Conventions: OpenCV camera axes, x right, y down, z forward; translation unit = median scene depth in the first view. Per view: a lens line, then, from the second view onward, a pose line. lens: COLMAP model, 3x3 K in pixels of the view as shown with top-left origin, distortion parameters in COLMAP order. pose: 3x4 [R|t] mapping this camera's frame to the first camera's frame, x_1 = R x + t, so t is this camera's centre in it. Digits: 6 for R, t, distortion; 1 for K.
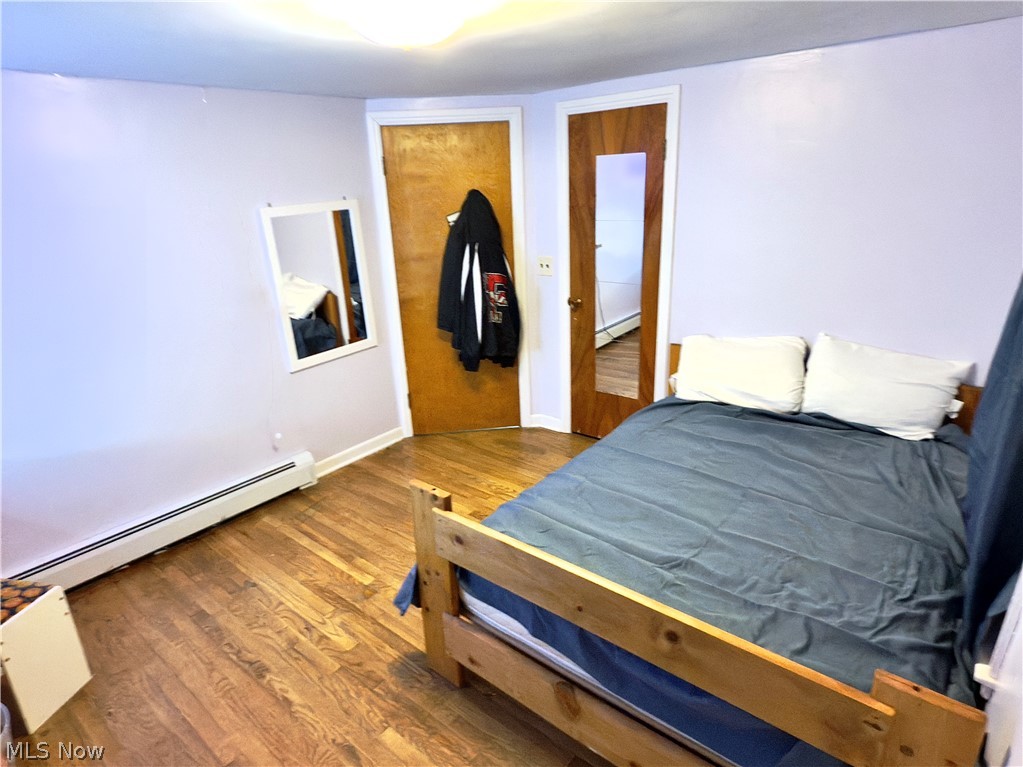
lens RADIAL K [[576.3, 0, 511.5], [0, 576.3, 383.5], [0, 0, 1]] dist [0.002193, 0.000491]
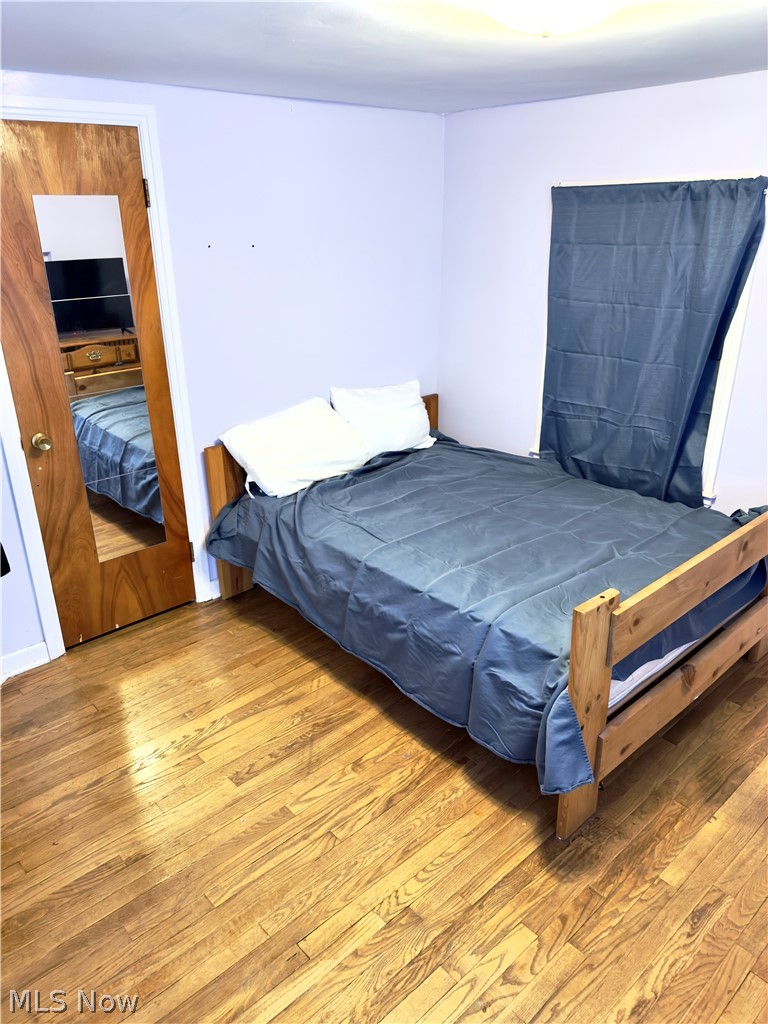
lens RADIAL K [[720.8, 0, 384.0], [0, 720.8, 512.0], [0, 0, 1]] dist [-0.002447, -0.005791]
pose [[0.159765, -0.336365, 0.928081, -0.924692], [0.339203, 0.901617, 0.268382, -0.257706], [-0.927047, 0.271929, 0.258143, 0.829325]]
